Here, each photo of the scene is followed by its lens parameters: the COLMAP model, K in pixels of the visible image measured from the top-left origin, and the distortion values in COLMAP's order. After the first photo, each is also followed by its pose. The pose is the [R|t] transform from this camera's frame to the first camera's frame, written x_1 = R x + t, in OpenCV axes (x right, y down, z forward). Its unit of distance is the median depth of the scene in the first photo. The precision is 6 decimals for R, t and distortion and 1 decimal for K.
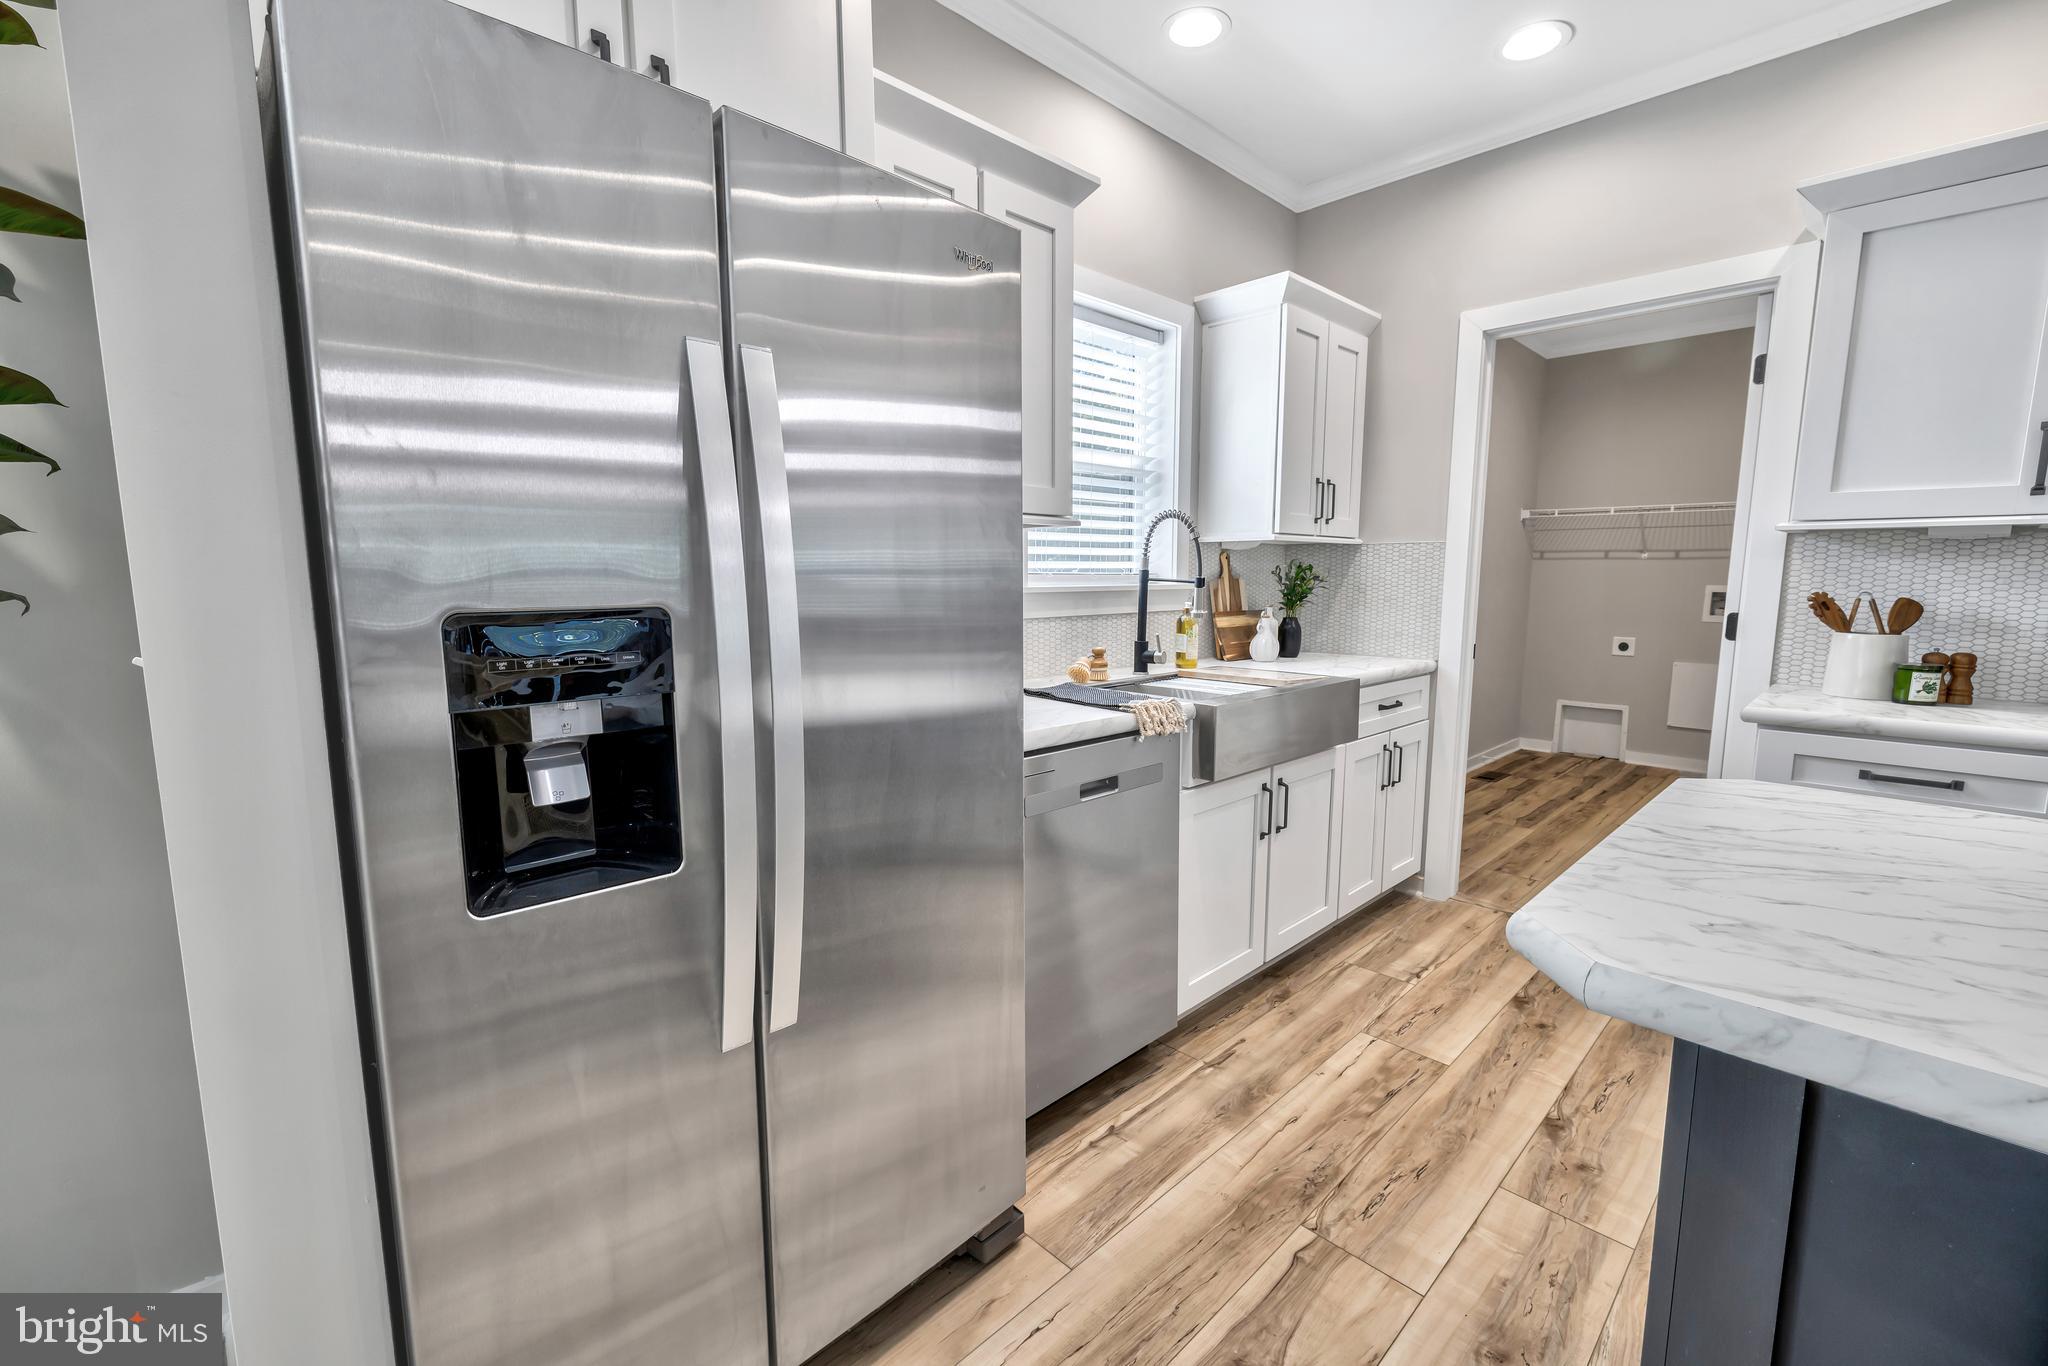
lens RADIAL K [[860.0, 0, 1017.9], [0, 860.0, 685.5], [0, 0, 1]] dist [0.000080, -0.001728]
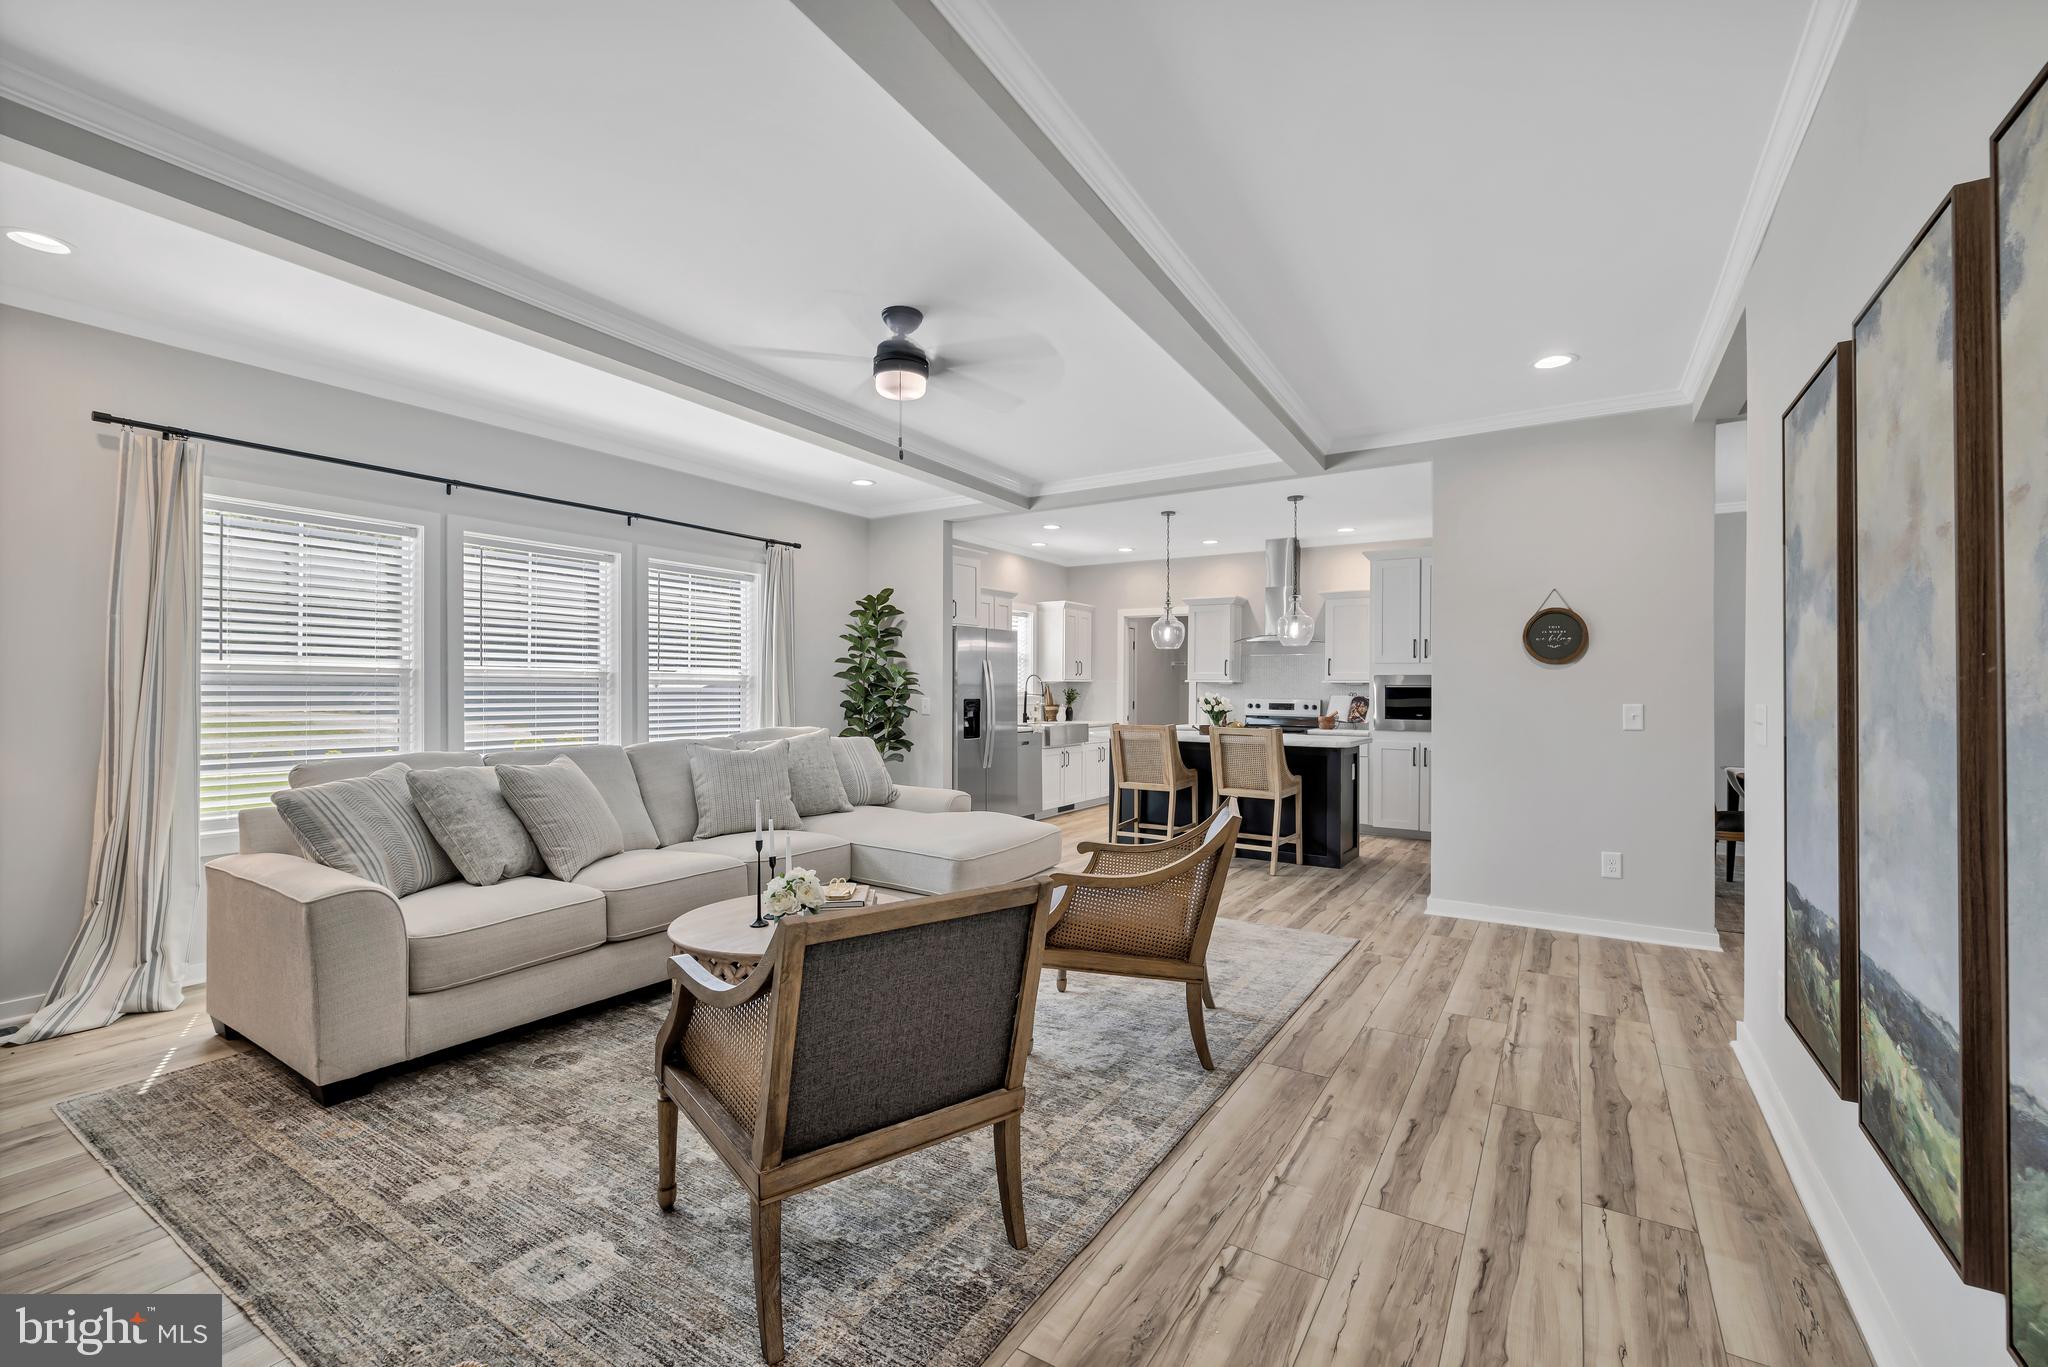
lens RADIAL K [[937.8, 0, 1084.9], [0, 937.8, 683.6], [0, 0, 1]] dist [-0.004009, -0.000294]
pose [[0.957682, 0.005740, 0.287770, -0.681989], [0.032234, 0.991373, -0.127046, 0.307191], [-0.286016, 0.130946, 0.949235, -2.535509]]
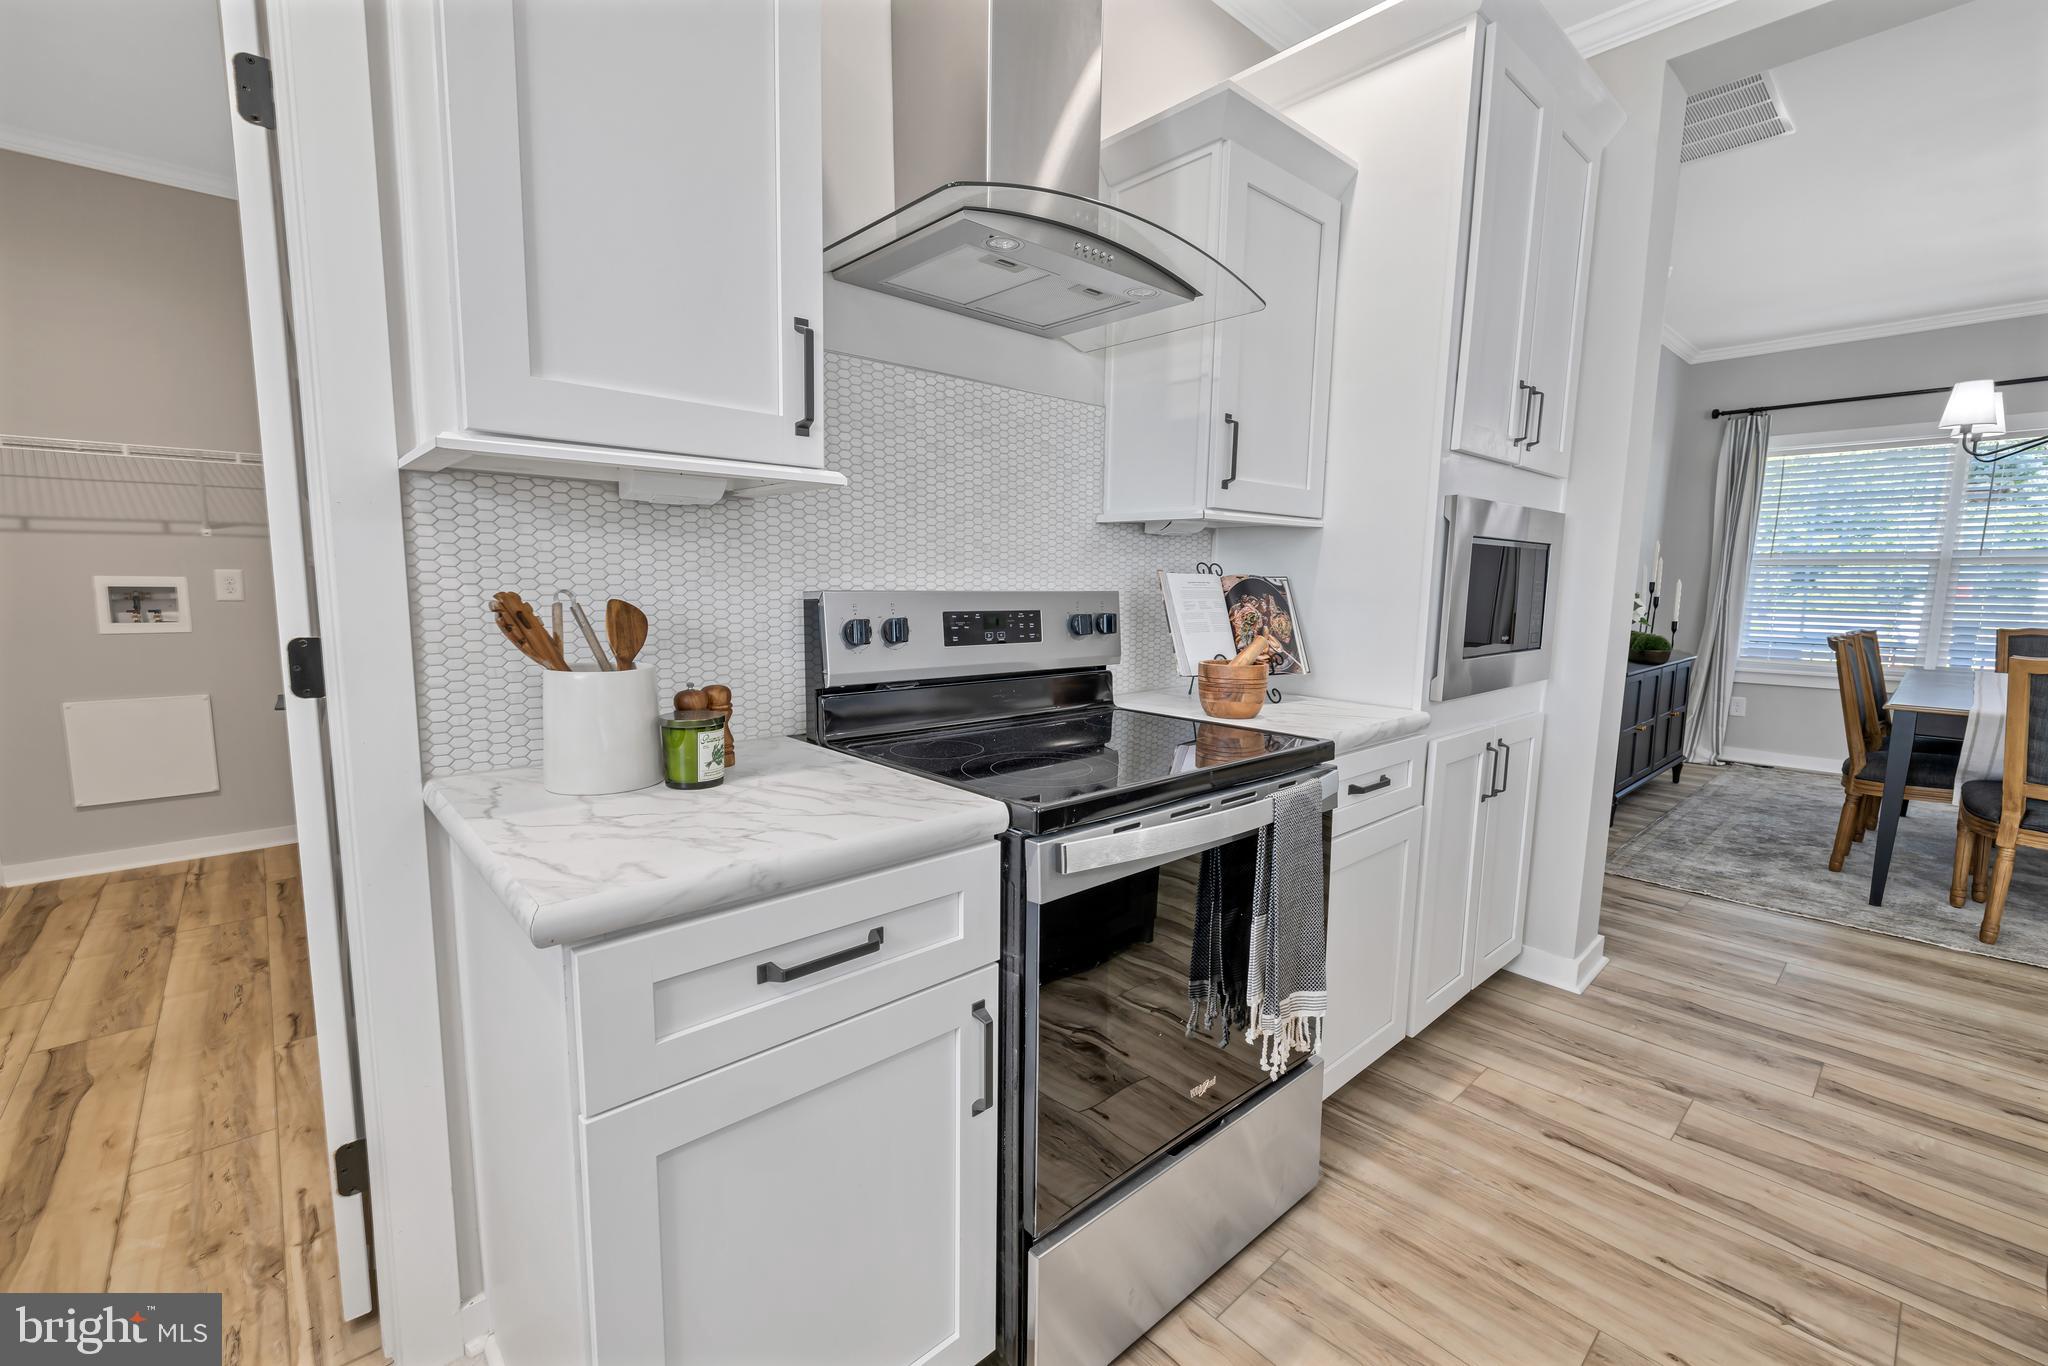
lens RADIAL K [[860.0, 0, 1035.0], [0, 860.0, 677.6], [0, 0, 1]] dist [0.000080, -0.001728]
pose [[0.035633, -0.123208, 0.991741, 0.404119], [0.117025, 0.986058, 0.118298, -0.075101], [-0.992490, 0.111843, 0.049555, 0.610791]]
